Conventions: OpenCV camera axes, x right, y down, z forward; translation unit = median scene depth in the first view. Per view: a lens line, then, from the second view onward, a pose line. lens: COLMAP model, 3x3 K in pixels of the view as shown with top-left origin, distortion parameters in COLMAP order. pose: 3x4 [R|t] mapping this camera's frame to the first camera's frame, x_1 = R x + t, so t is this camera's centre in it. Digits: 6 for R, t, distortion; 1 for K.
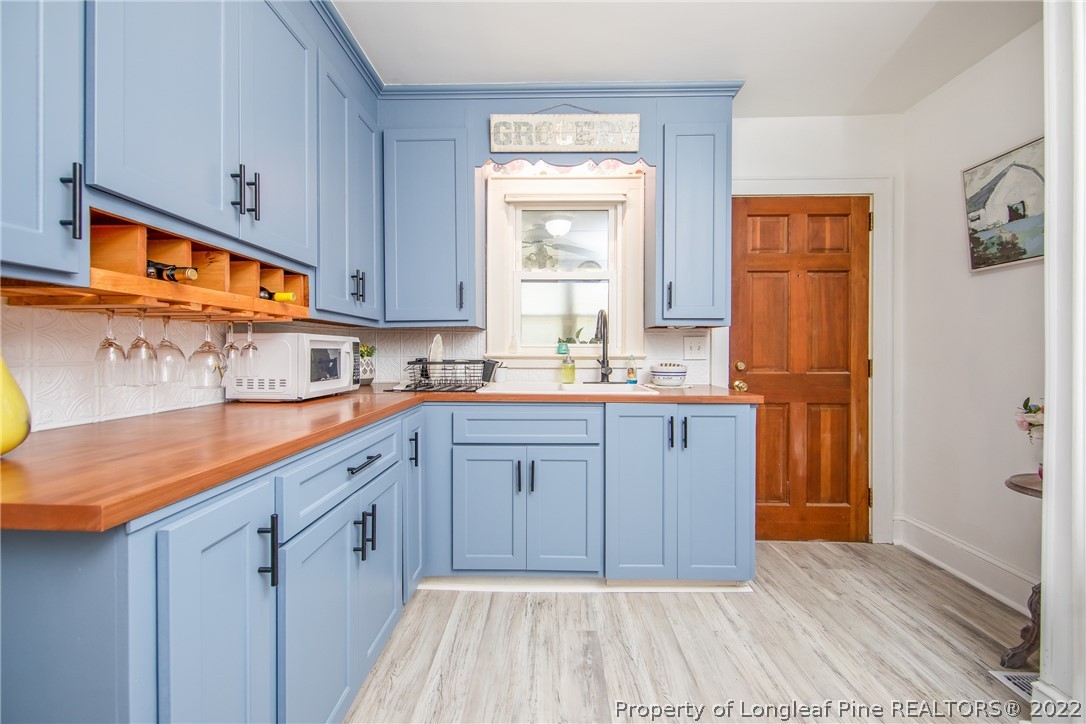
lens RADIAL K [[437.7, 0, 548.4], [0, 437.7, 351.1], [0, 0, 1]] dist [-0.005894, 0.001713]
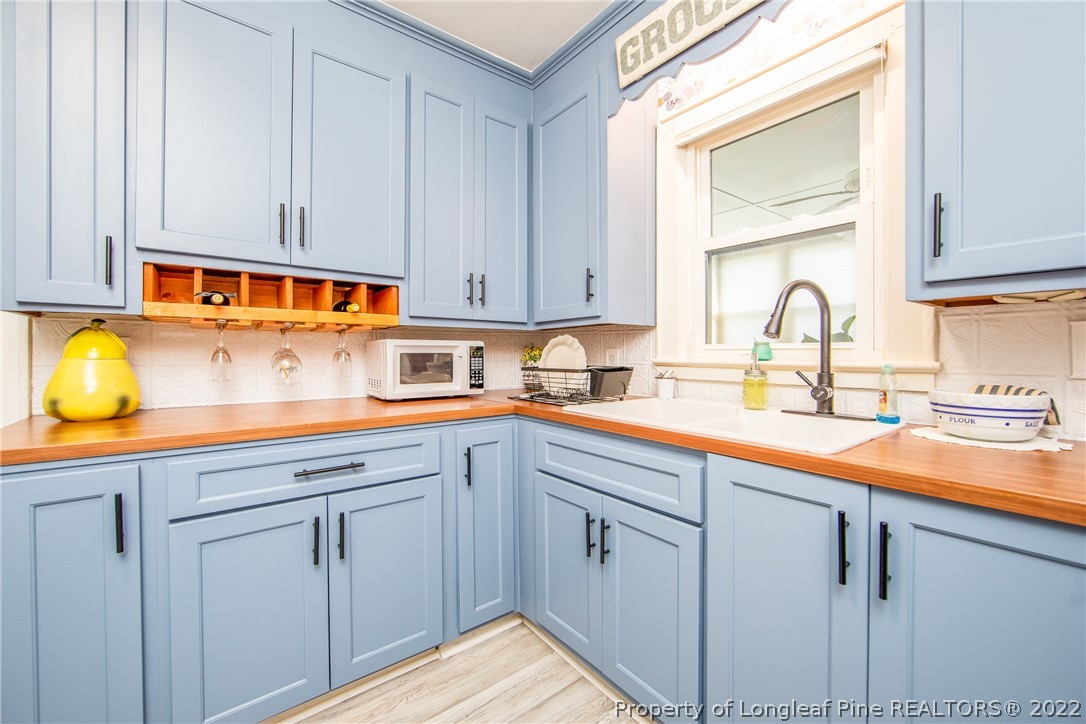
lens RADIAL K [[437.7, 0, 541.6], [0, 437.7, 354.1], [0, 0, 1]] dist [-0.005894, 0.001713]
pose [[0.613740, 0.003315, -0.789502, 0.442627], [0.000175, 0.999991, 0.004335, -0.006562], [0.789508, -0.002799, 0.613733, 0.509428]]
